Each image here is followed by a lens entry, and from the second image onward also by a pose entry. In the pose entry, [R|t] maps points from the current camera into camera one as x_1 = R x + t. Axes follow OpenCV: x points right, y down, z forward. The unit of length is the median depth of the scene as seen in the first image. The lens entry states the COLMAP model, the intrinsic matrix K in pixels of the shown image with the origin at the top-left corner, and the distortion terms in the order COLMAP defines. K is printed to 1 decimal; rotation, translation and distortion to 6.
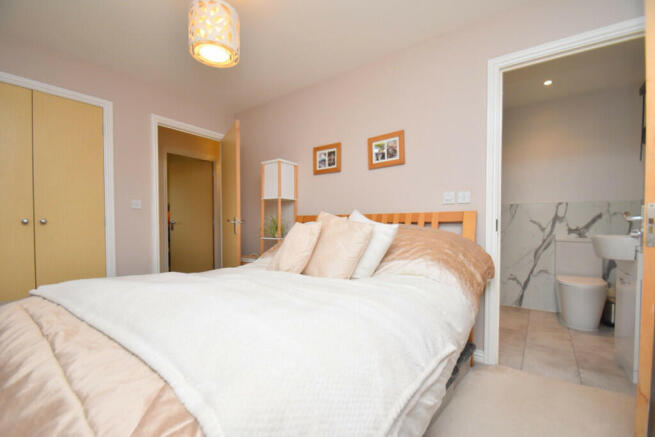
lens RADIAL K [[283.3, 0, 330.8], [0, 283.3, 231.6], [0, 0, 1]] dist [-0.001697, -0.000716]
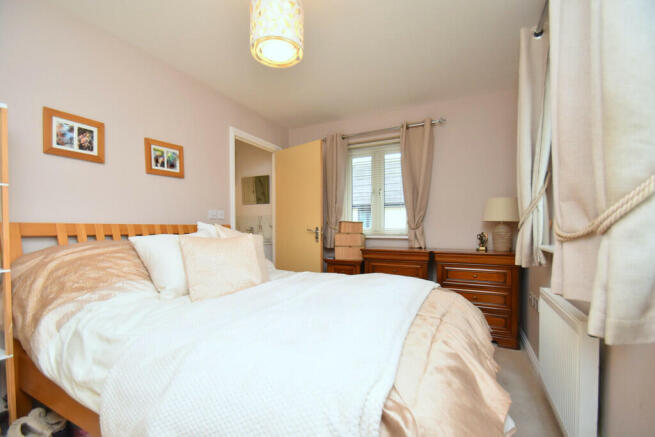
lens RADIAL K [[283.3, 0, 330.8], [0, 283.3, 231.6], [0, 0, 1]] dist [-0.001697, -0.000716]
pose [[-0.152186, 0.006119, 0.988333, -1.089041], [0.049178, 0.998789, 0.001389, -0.020279], [-0.987128, 0.048816, -0.152303, 0.796996]]
